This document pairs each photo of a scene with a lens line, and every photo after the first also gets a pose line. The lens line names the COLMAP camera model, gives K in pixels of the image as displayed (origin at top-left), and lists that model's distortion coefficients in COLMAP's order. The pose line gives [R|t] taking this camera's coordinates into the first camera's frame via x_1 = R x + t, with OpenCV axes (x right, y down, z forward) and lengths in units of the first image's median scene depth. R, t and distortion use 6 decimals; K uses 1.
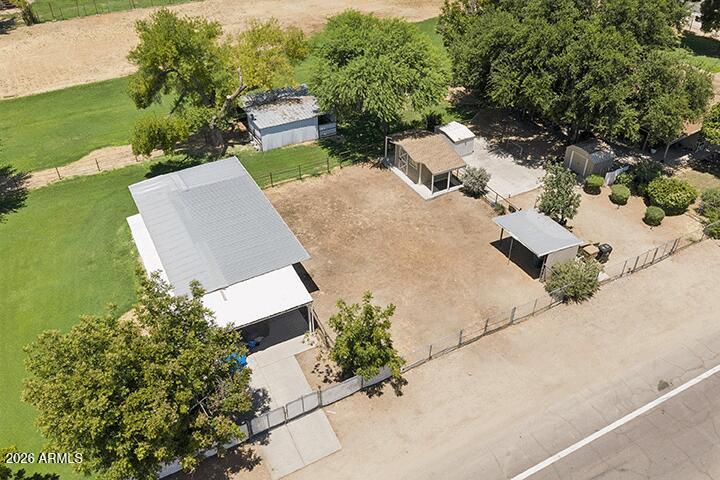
lens RADIAL K [[599.8, 0, 368.5], [0, 599.8, 251.6], [0, 0, 1]] dist [0.009739, -0.005022]
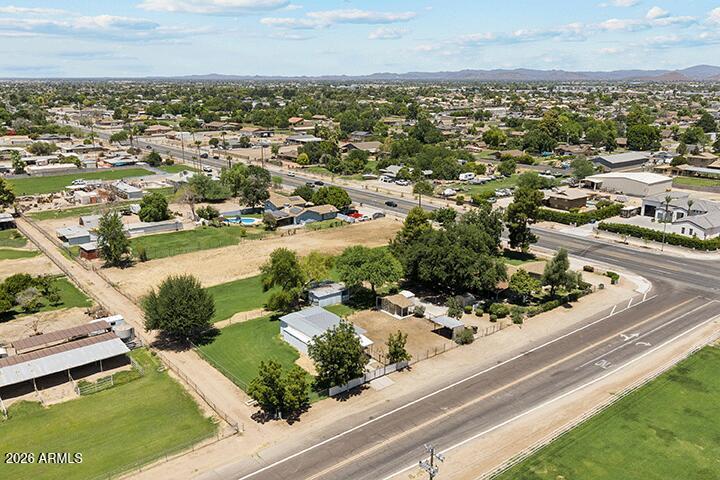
lens RADIAL K [[599.8, 0, 368.5], [0, 599.8, 251.6], [0, 0, 1]] dist [0.009739, -0.005022]
pose [[0.983429, -0.043018, 0.176117, -0.409307], [0.103938, 0.929721, -0.353292, 0.464439], [-0.148542, 0.365742, 0.918786, -1.174450]]
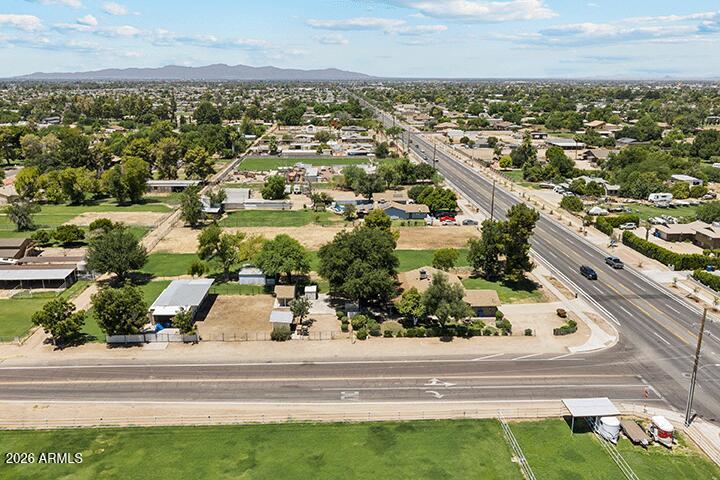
lens RADIAL K [[611.0, 0, 360.0], [0, 611.0, 240.0], [0, 0, 1]] dist [0.004825, 0.001895]
pose [[0.897638, 0.121324, -0.423705, 1.380956], [-0.273708, 0.906962, -0.320162, 0.346565], [0.345441, 0.403362, 0.847331, -1.035288]]
